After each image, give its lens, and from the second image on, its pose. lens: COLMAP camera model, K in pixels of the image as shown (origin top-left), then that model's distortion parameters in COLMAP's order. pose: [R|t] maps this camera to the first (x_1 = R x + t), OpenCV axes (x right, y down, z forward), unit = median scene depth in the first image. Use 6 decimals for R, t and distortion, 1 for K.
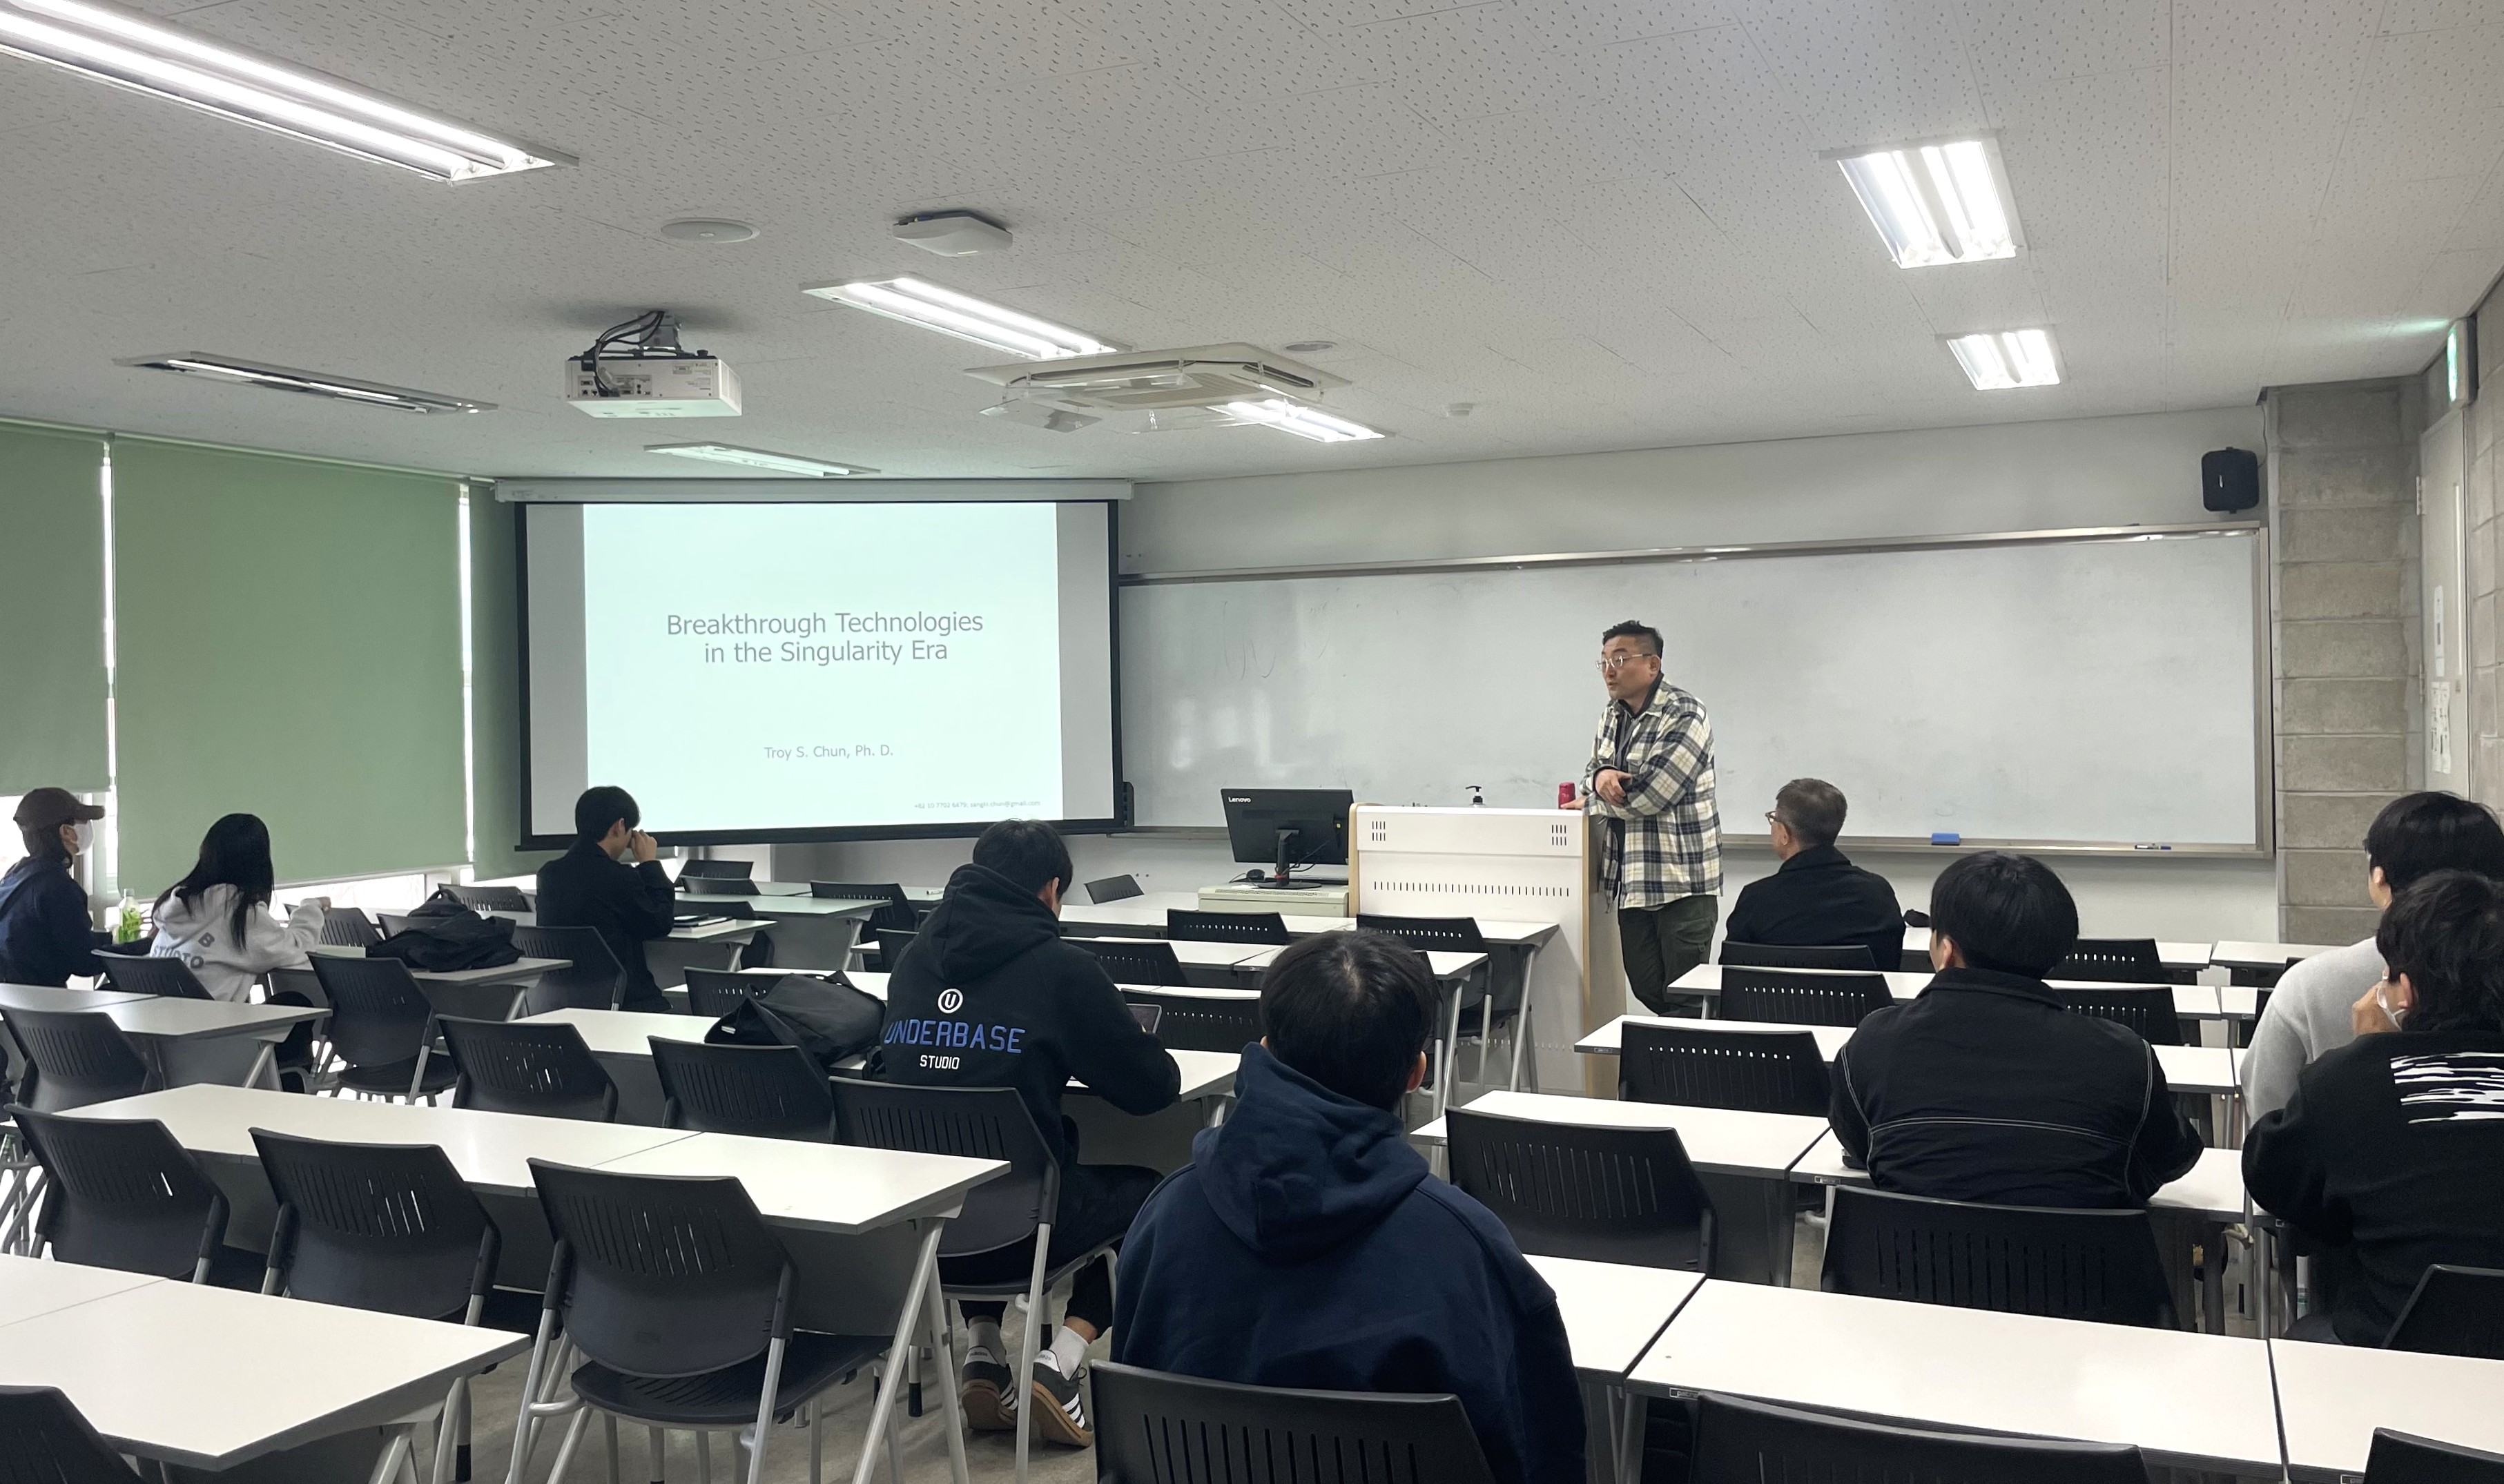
lens RADIAL K [[2044.8, 0, 1136.5], [0, 2044.8, 690.1], [0, 0, 1]] dist [0.043421, -0.029454]
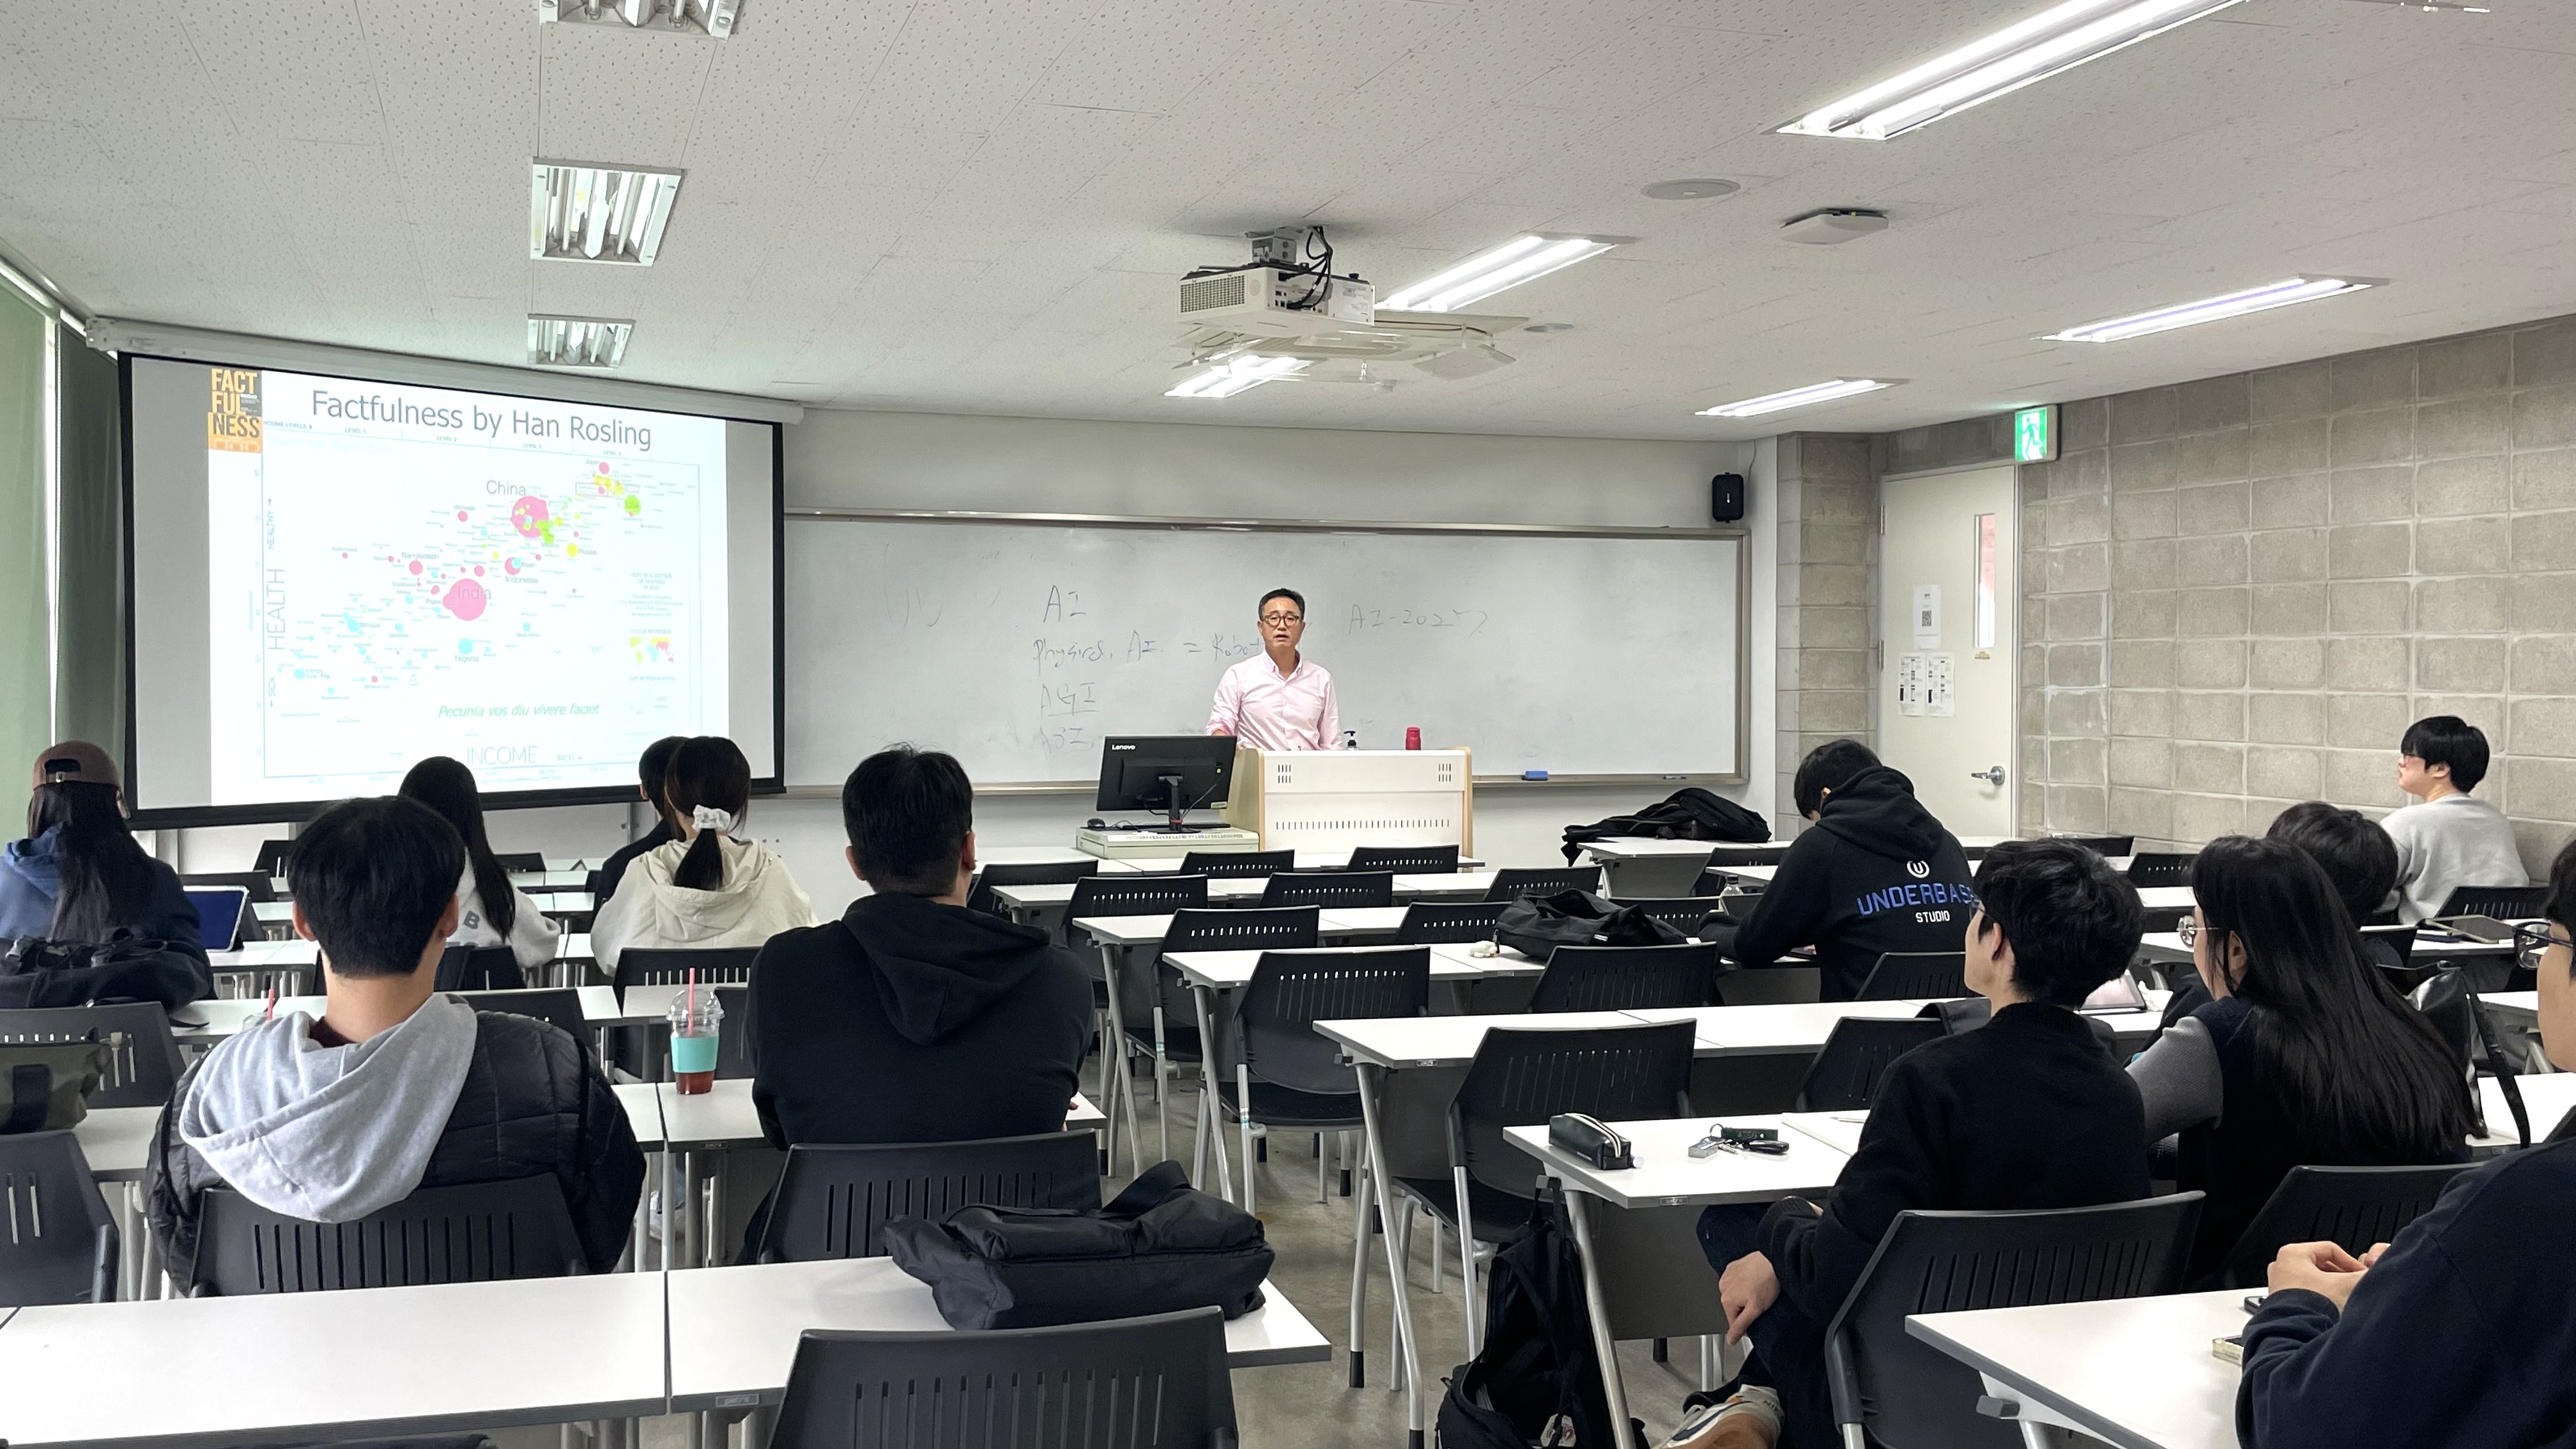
lens RADIAL K [[2355.7, 0, 1291.1], [0, 2355.7, 713.2], [0, 0, 1]] dist [-0.000879, 0.000000]
pose [[0.702734, 0.004744, 0.711436, -0.766227], [-0.014268, 0.999871, 0.007425, 0.029785], [-0.711309, -0.015368, 0.702711, 0.153783]]
